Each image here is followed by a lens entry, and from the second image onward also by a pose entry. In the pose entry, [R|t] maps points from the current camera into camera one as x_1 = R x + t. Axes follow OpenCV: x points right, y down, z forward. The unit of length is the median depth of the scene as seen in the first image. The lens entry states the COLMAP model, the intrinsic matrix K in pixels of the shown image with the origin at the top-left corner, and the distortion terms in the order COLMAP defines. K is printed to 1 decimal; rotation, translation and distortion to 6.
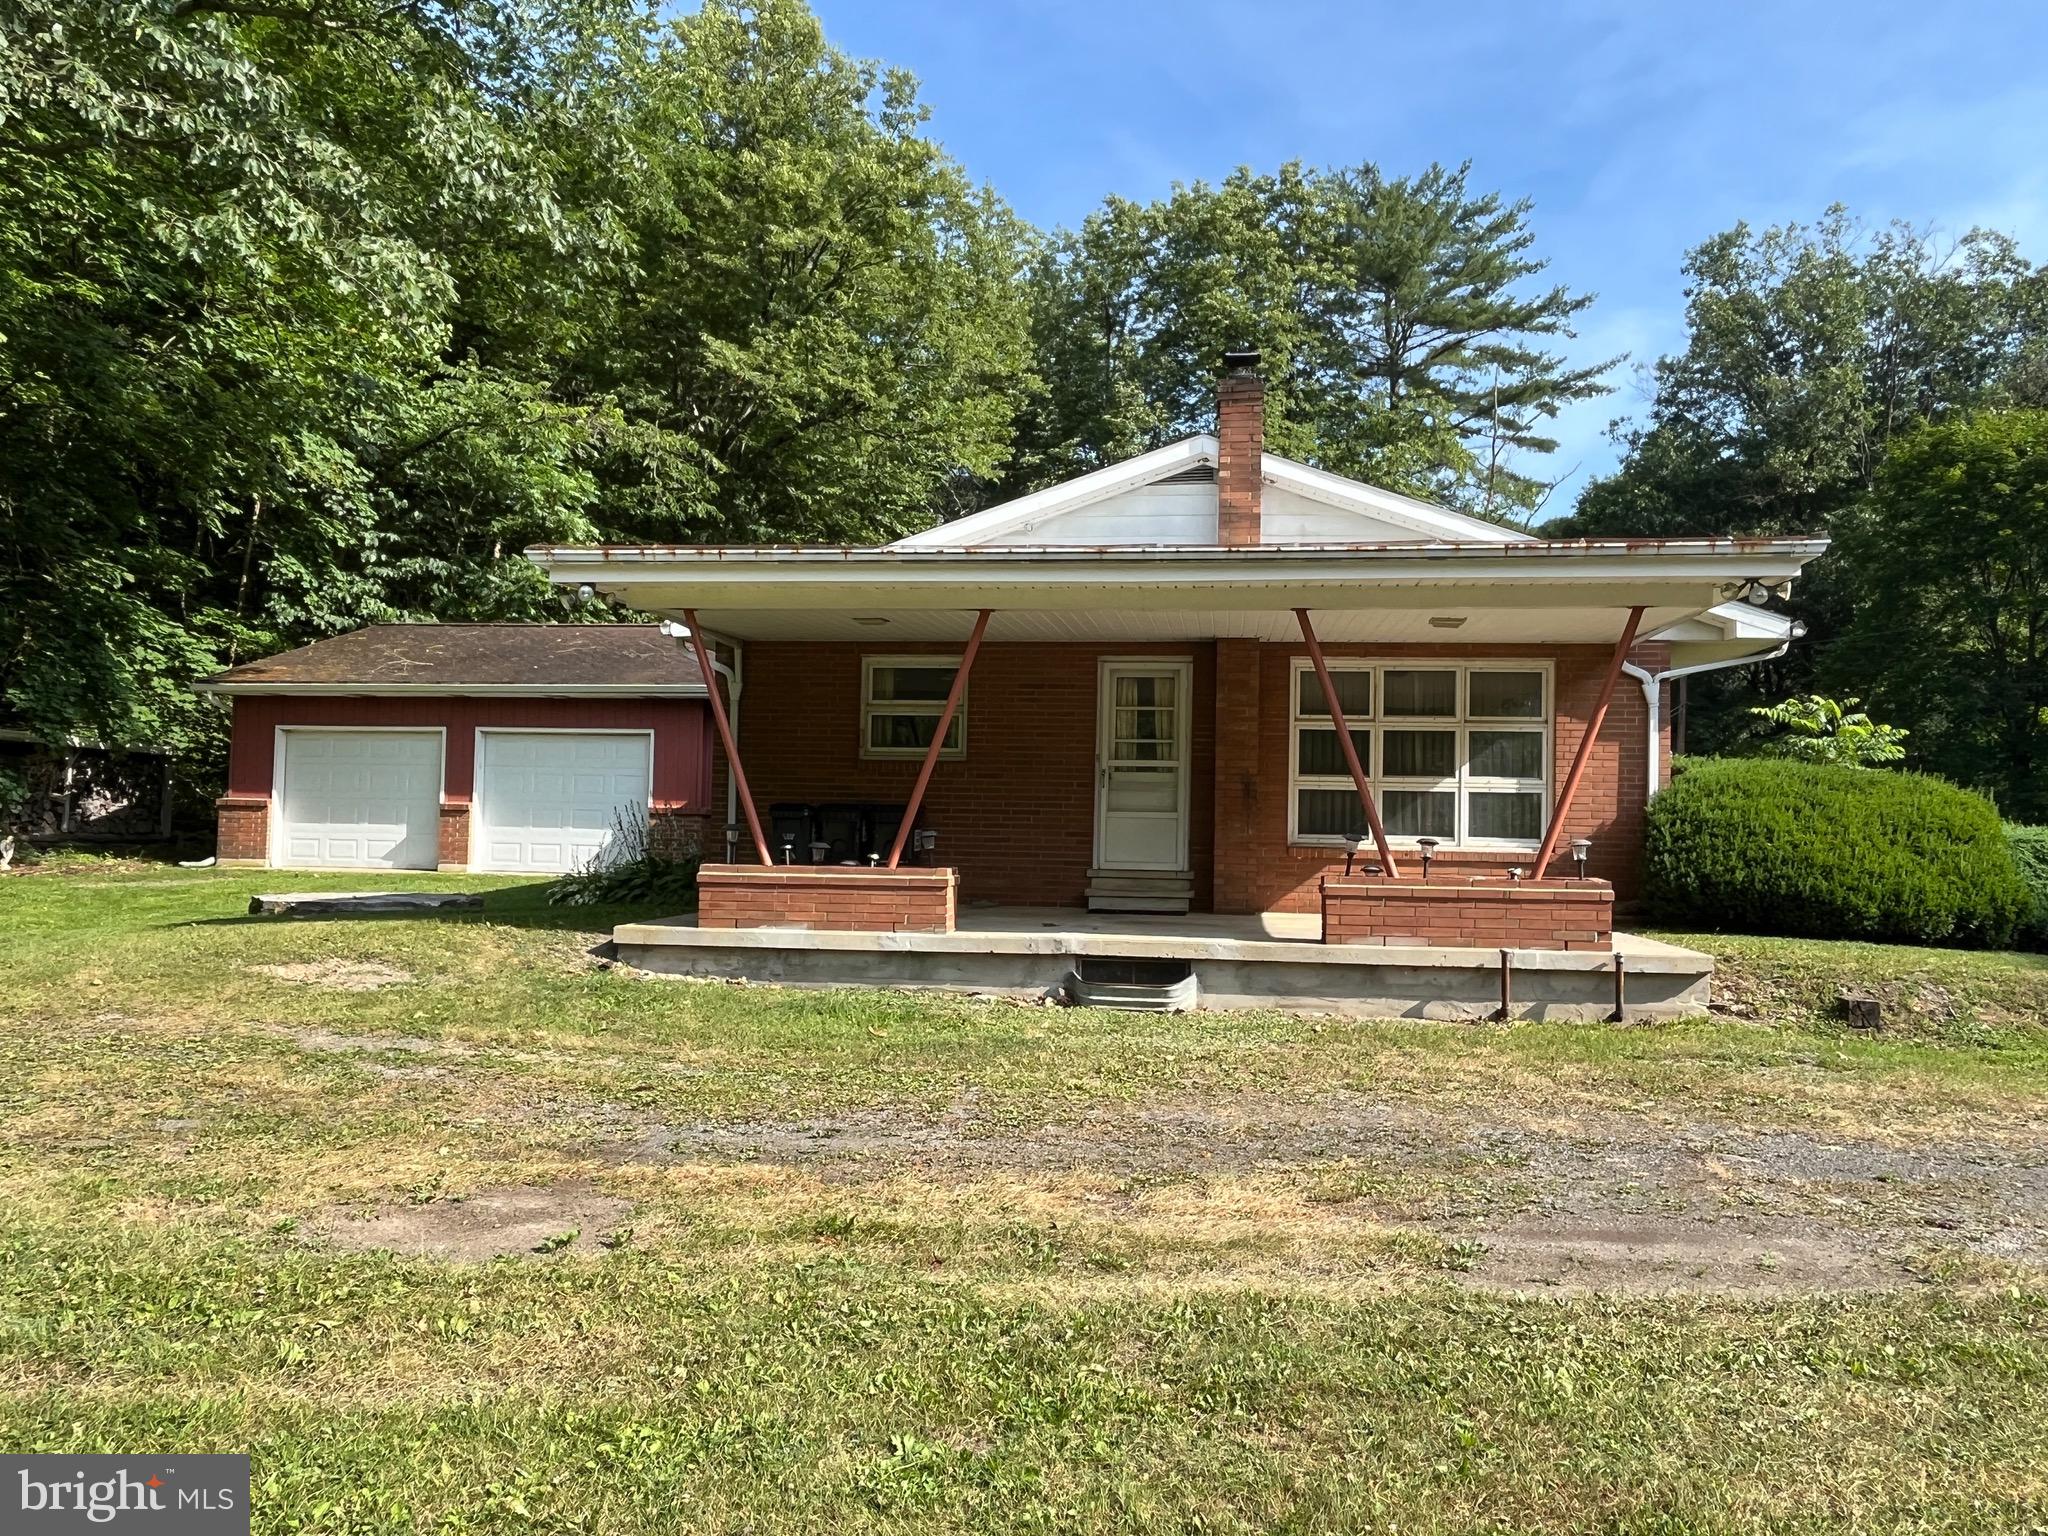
lens RADIAL K [[1421.7, 0, 1024.0], [0, 1421.7, 768.0], [0, 0, 1]] dist [0.004422, 0.000253]
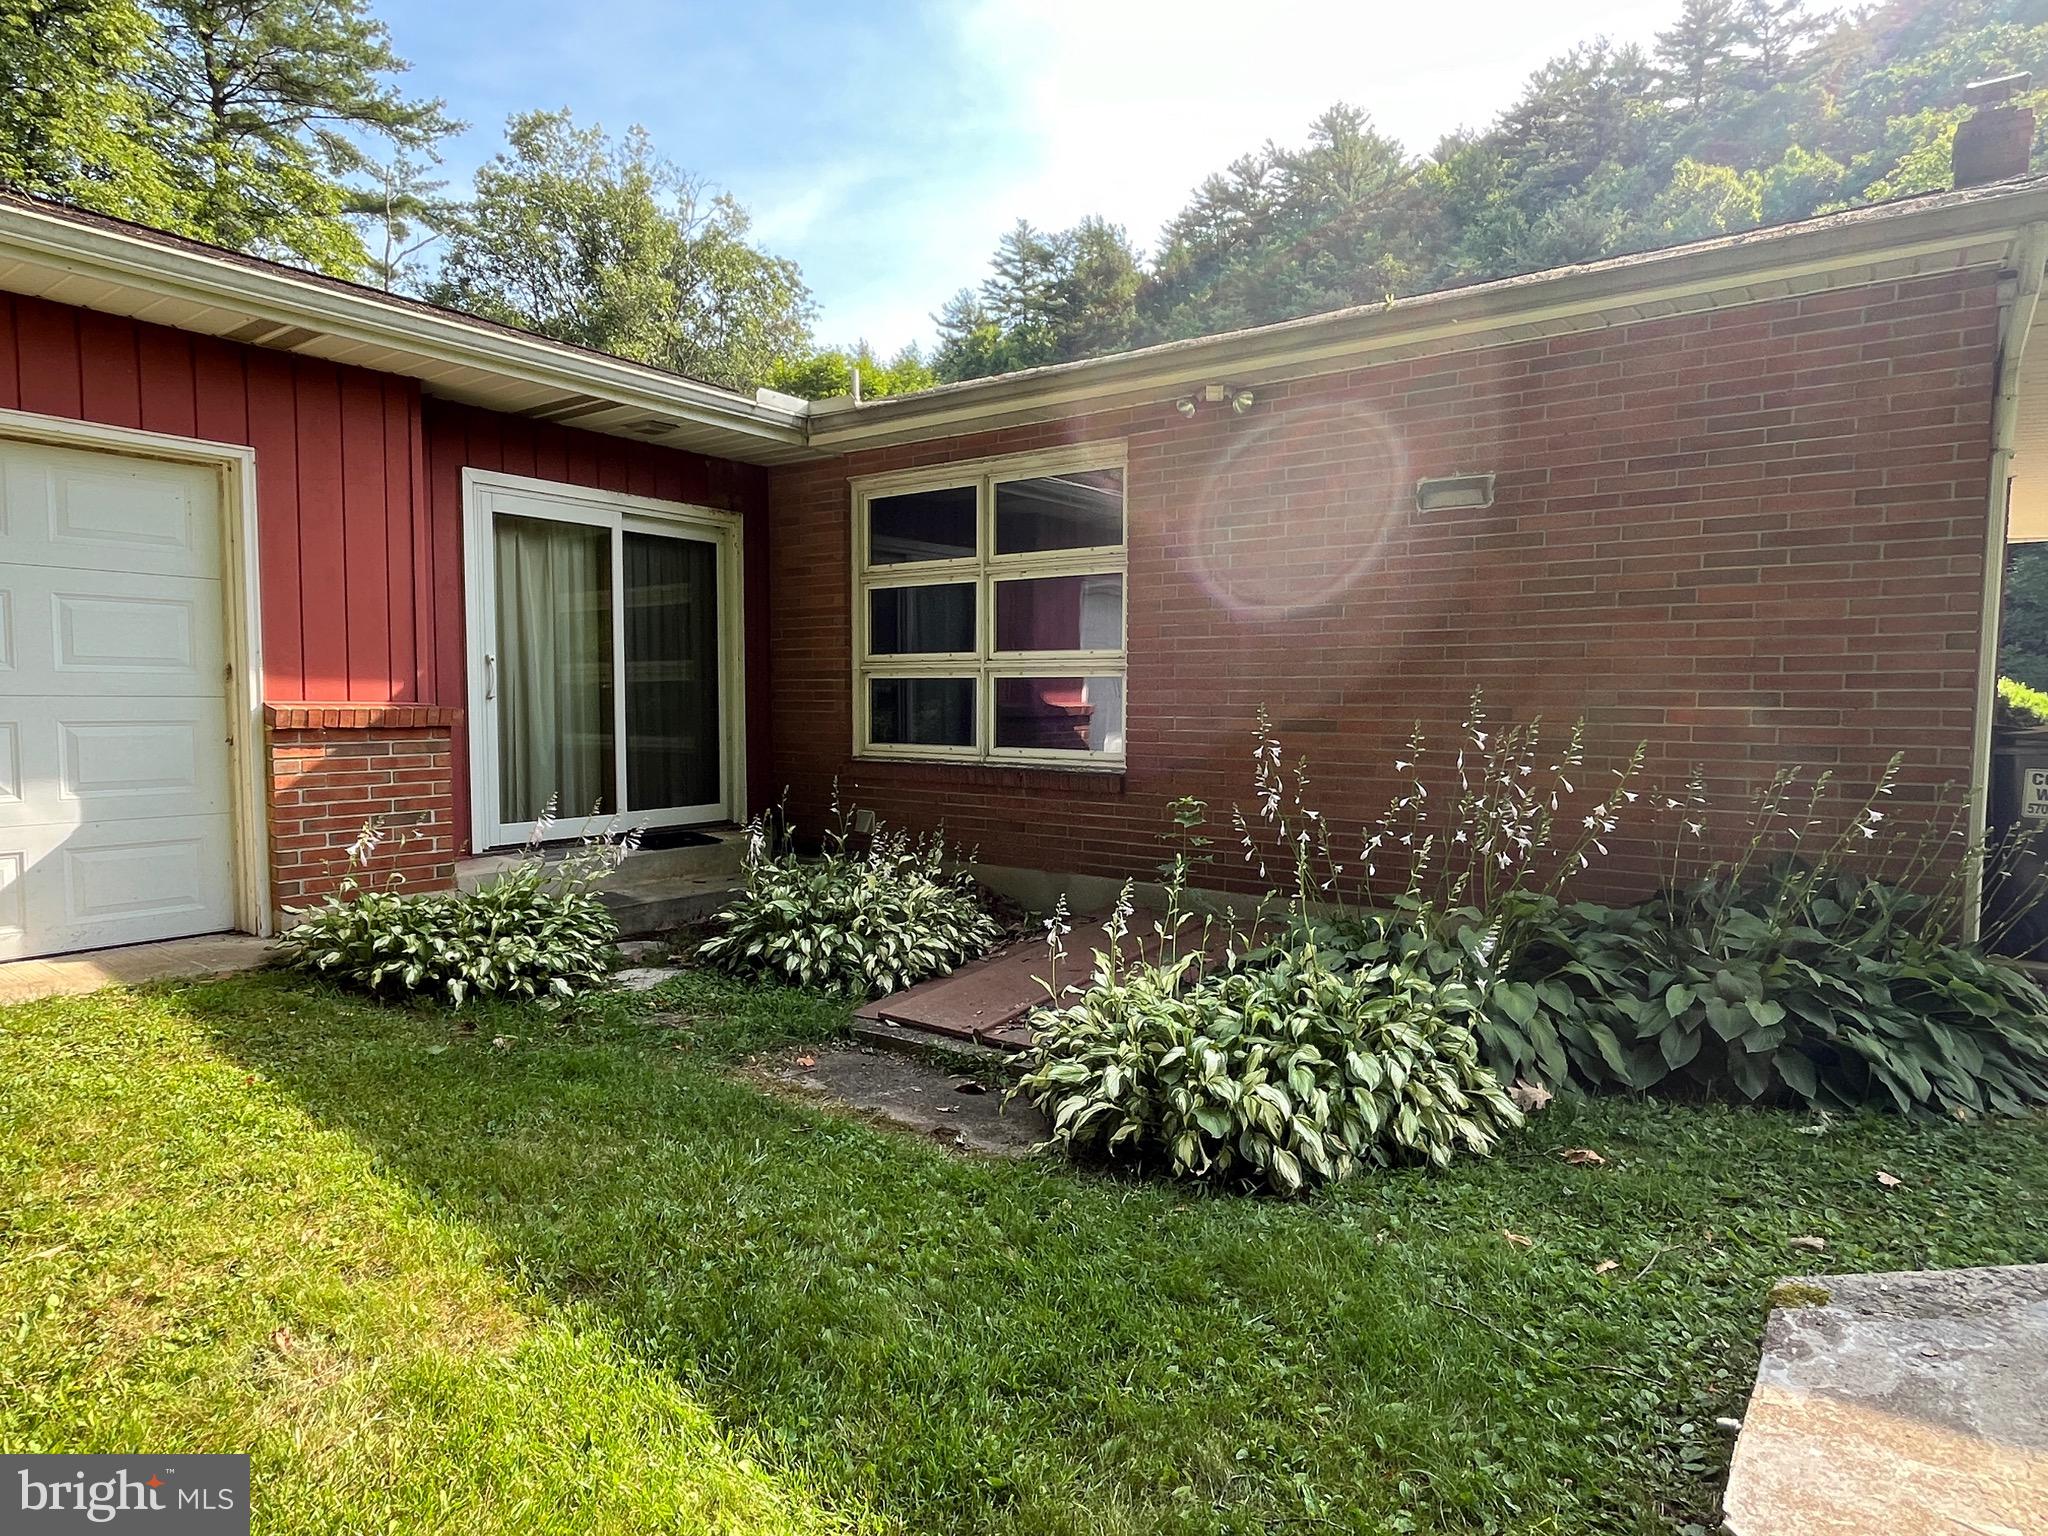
lens RADIAL K [[1181.6, 0, 1024.0], [0, 1181.6, 768.0], [0, 0, 1]] dist [-0.002300, -0.001655]
pose [[0.471035, -0.071158, 0.879240, -0.401452], [-0.037351, 0.994238, 0.100475, 0.008677], [-0.881323, -0.080168, 0.465663, 0.724156]]
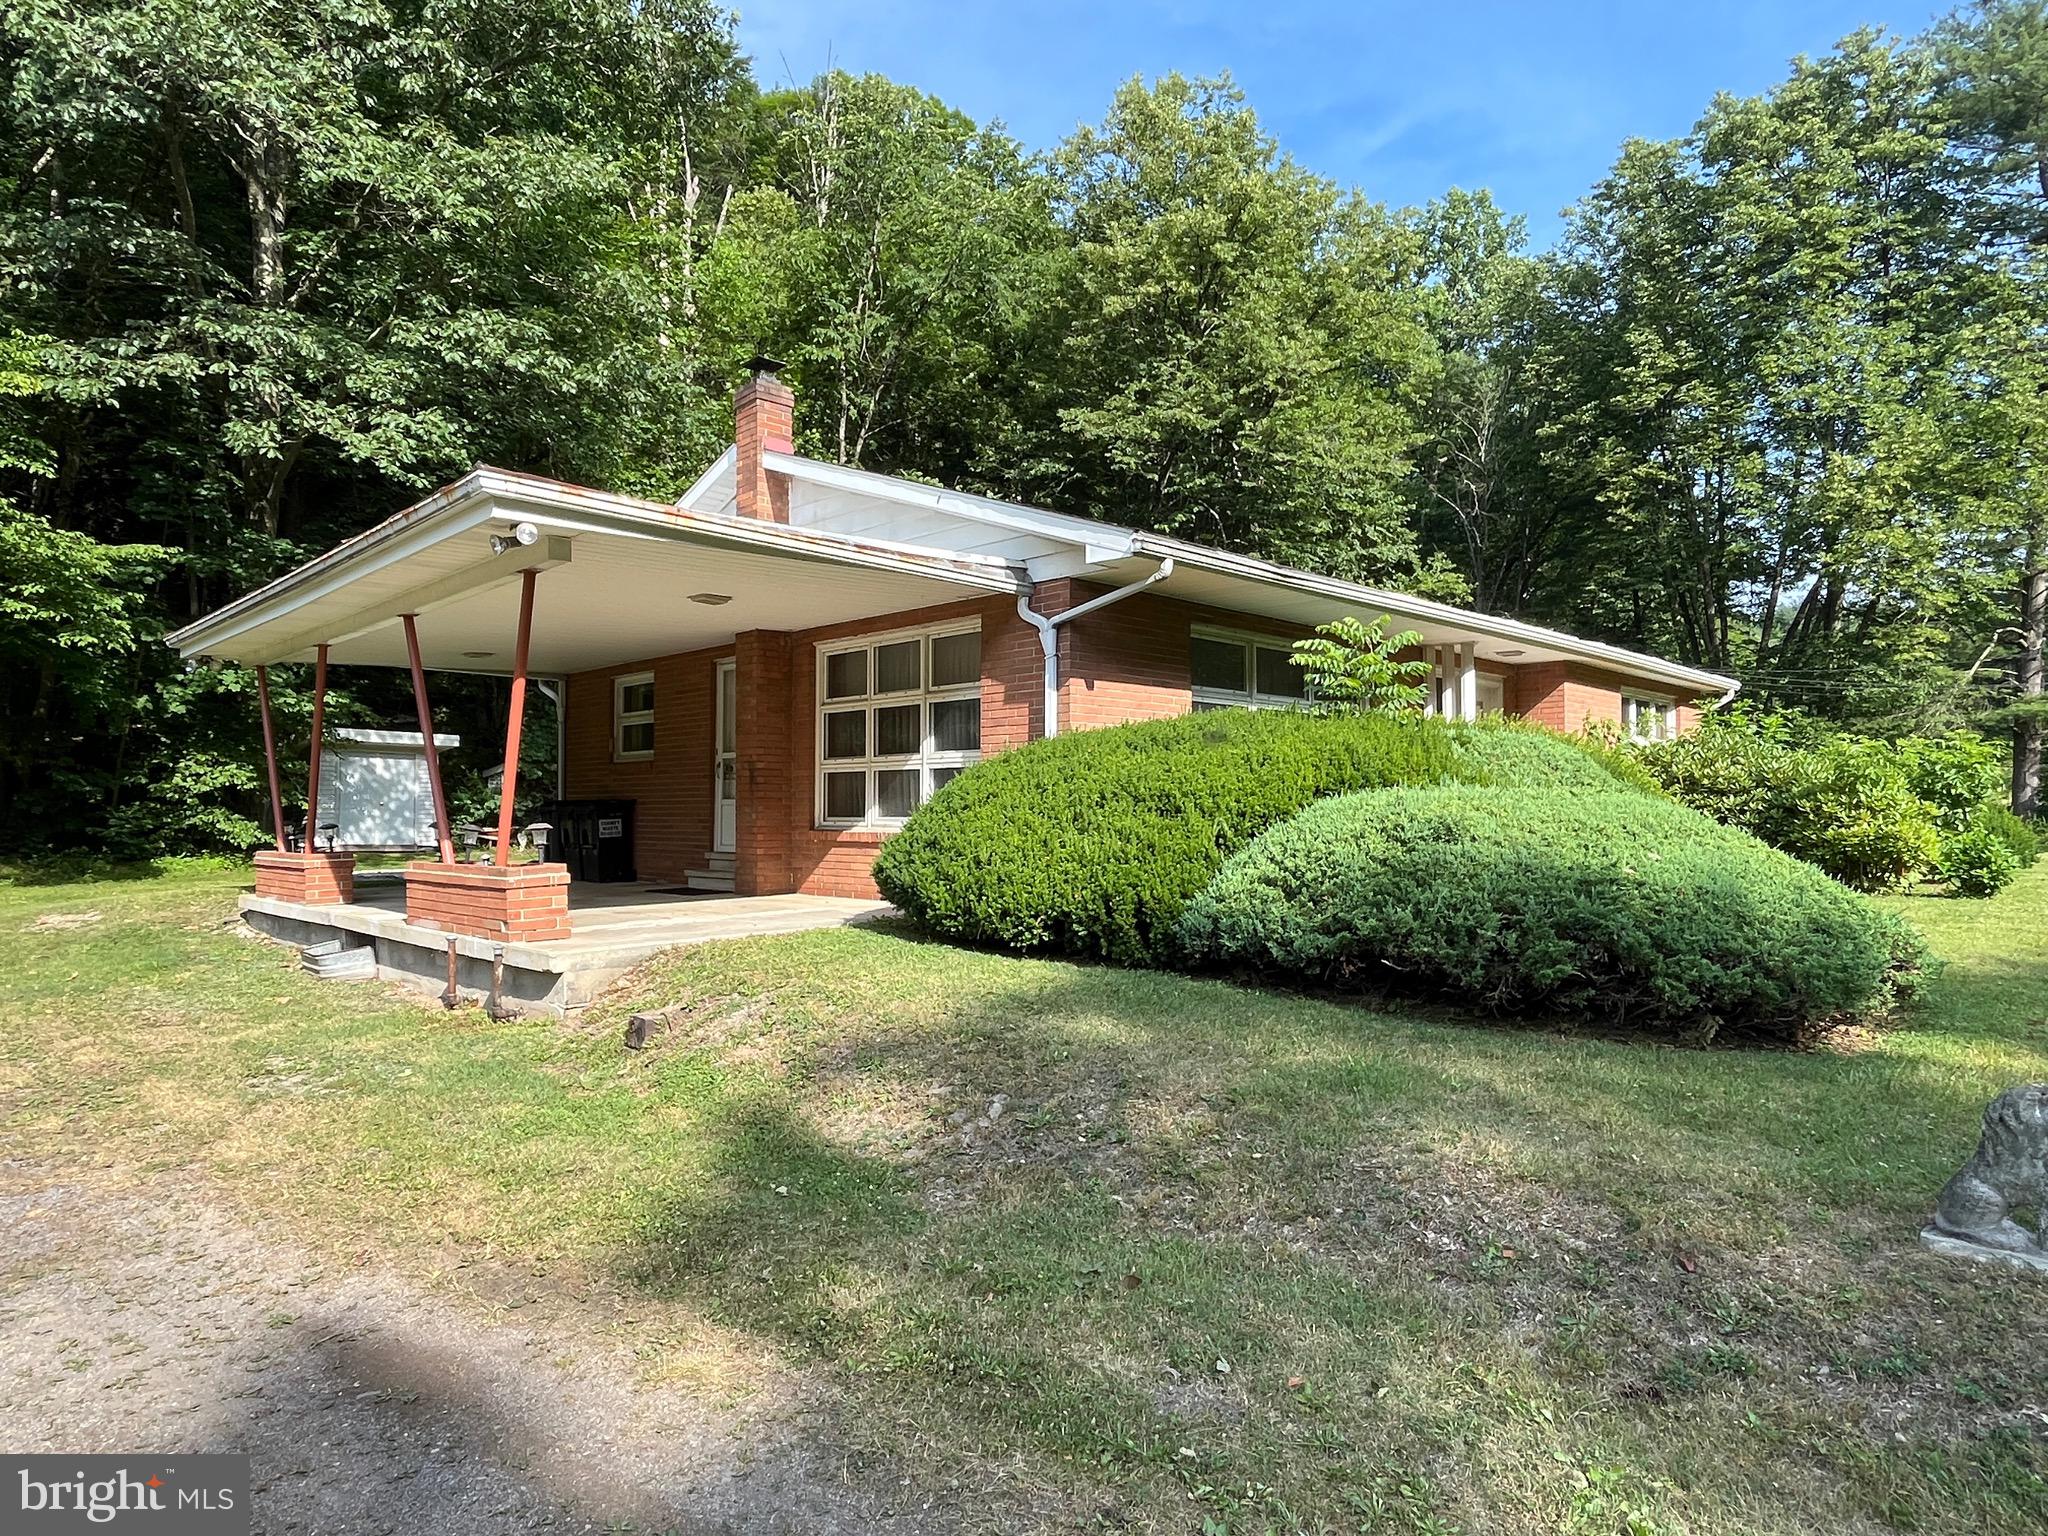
lens RADIAL K [[1197.8, 0, 1024.0], [0, 1197.8, 768.0], [0, 0, 1]] dist [0.002734, 0.000300]
pose [[0.792818, -0.043223, -0.607924, 0.526405], [0.048243, 0.998803, -0.008098, 0.016209], [0.607547, -0.022907, 0.793954, 0.264729]]
